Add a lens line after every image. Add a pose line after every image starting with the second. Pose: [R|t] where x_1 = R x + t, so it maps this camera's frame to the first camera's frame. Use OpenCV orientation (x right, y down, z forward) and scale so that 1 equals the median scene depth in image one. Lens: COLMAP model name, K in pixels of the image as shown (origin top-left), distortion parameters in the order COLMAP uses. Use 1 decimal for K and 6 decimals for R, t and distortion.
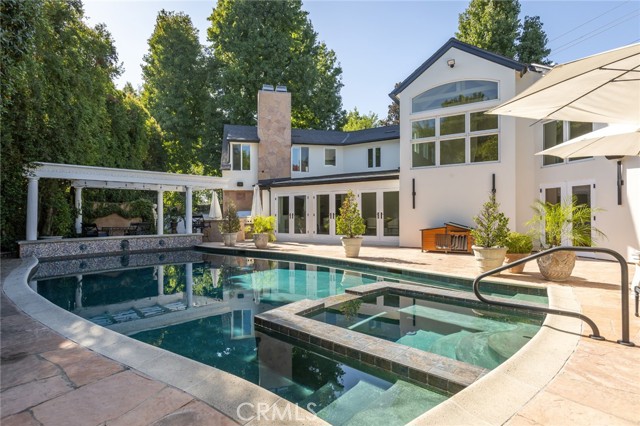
lens RADIAL K [[329.5, 0, 319.0], [0, 329.5, 215.2], [0, 0, 1]] dist [0.000472, -0.000583]
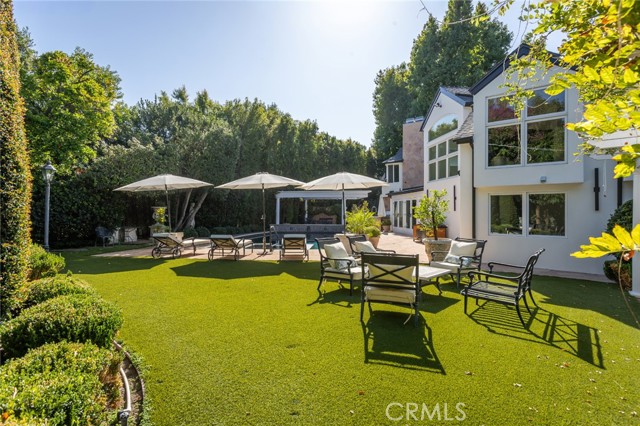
lens RADIAL K [[329.5, 0, 319.0], [0, 329.5, 215.2], [0, 0, 1]] dist [0.000472, -0.000583]
pose [[0.614161, 0.012424, -0.789083, 0.867050], [-0.001605, 0.999894, 0.014494, -0.018414], [0.789179, -0.007636, 0.614116, -0.168149]]
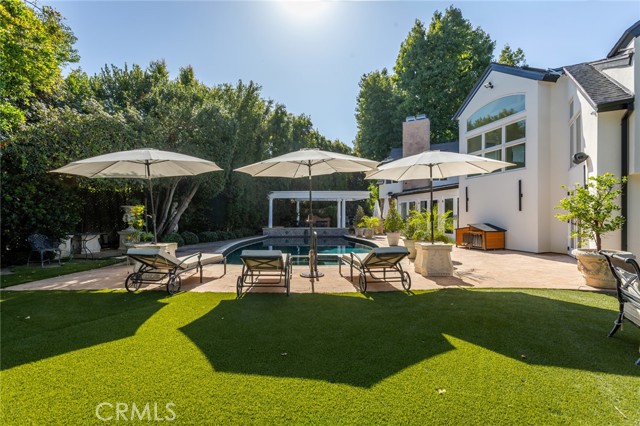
lens RADIAL K [[294.2, 0, 320.7], [0, 294.2, 218.8], [0, 0, 1]] dist [-0.003081, 0.001262]
pose [[0.713333, 0.010891, -0.700741, 0.518672], [-0.000887, 0.999892, 0.014638, -0.008712], [0.700825, -0.009821, 0.713266, -0.106839]]
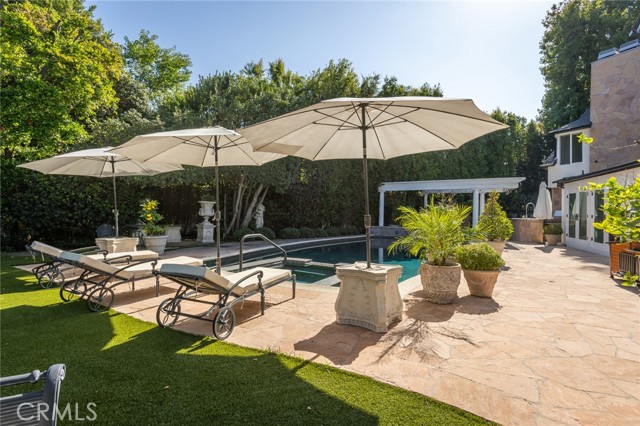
lens RADIAL K [[318.7, 0, 320.0], [0, 318.7, 213.0], [0, 0, 1]] dist [0.000886, 0.000047]
pose [[0.194203, 0.015607, -0.980837, 0.578050], [-0.010698, 0.999848, 0.013791, -0.013164], [0.980903, 0.007815, 0.194341, 0.233220]]
